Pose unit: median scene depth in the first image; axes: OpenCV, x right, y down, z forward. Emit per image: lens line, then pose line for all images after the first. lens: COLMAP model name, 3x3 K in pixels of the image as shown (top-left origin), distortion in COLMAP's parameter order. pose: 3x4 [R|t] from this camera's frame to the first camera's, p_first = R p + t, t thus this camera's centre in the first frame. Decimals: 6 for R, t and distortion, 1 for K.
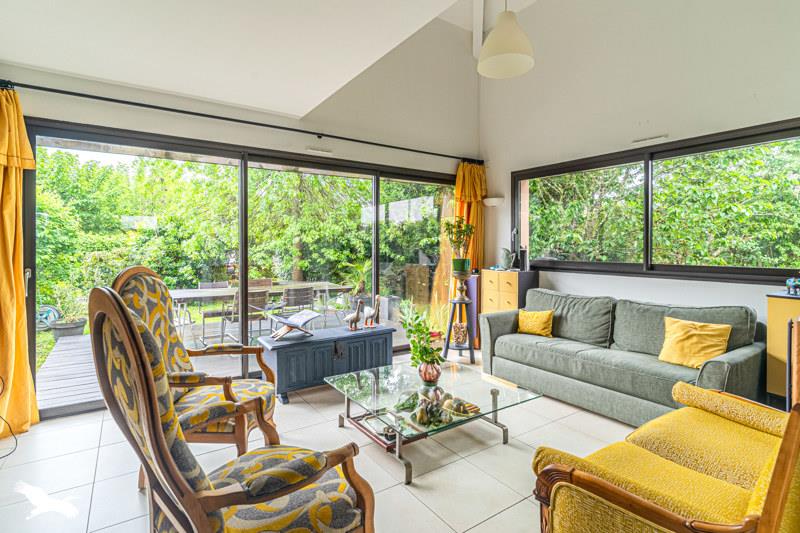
lens RADIAL K [[406.0, 0, 401.3], [0, 406.0, 242.8], [0, 0, 1]] dist [-0.000371, 0.000026]
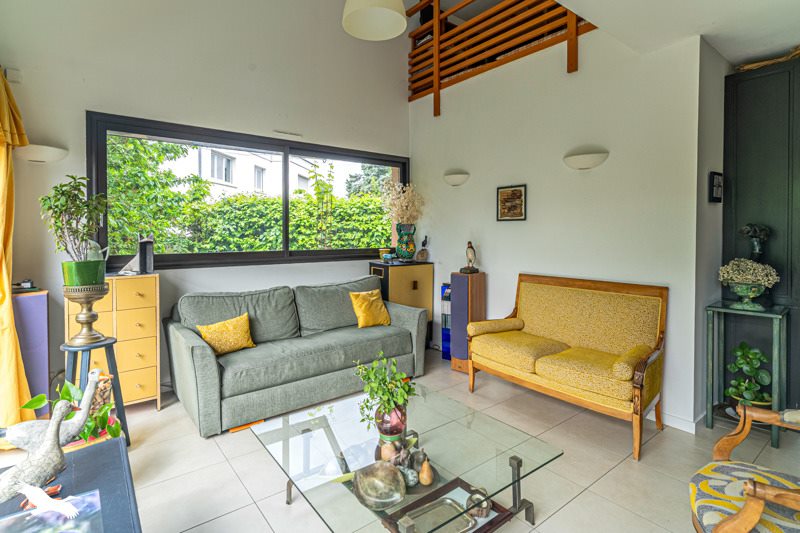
lens RADIAL K [[406.0, 0, 401.3], [0, 406.0, 242.8], [0, 0, 1]] dist [-0.000371, 0.000026]
pose [[-0.065211, -0.030929, 0.997392, -0.459876], [-0.006903, 0.999510, 0.030544, -0.003704], [-0.997848, -0.004893, -0.065392, 0.753711]]
